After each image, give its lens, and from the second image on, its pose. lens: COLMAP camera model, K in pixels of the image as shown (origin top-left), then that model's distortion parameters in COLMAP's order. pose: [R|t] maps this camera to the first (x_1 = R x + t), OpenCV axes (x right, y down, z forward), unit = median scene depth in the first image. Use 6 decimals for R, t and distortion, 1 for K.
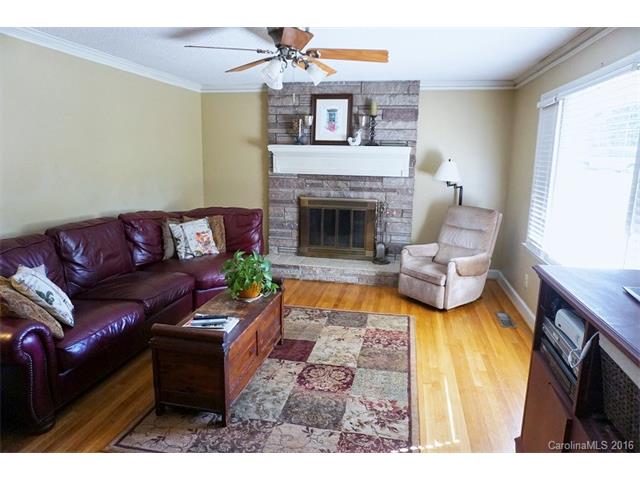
lens RADIAL K [[427.4, 0, 320.0], [0, 427.4, 240.0], [0, 0, 1]] dist [-0.027933, 0.000228]
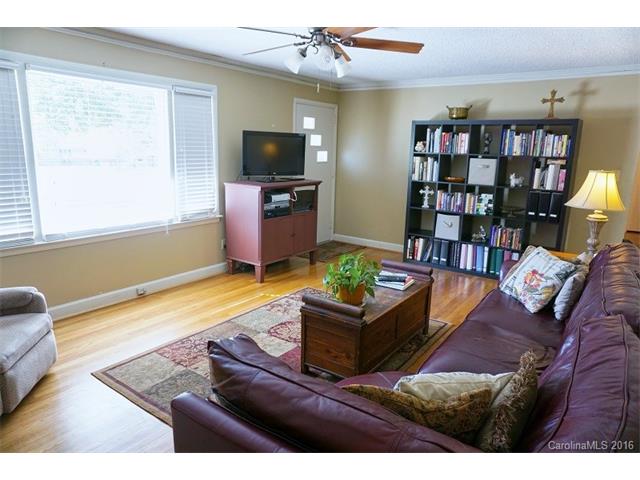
lens RADIAL K [[427.4, 0, 320.0], [0, 427.4, 240.0], [0, 0, 1]] dist [-0.027933, 0.000228]
pose [[-0.913298, -0.123323, 0.388172, -0.466844], [0.040770, 0.920590, 0.388397, -0.357324], [-0.405245, 0.370548, -0.835746, 1.819966]]
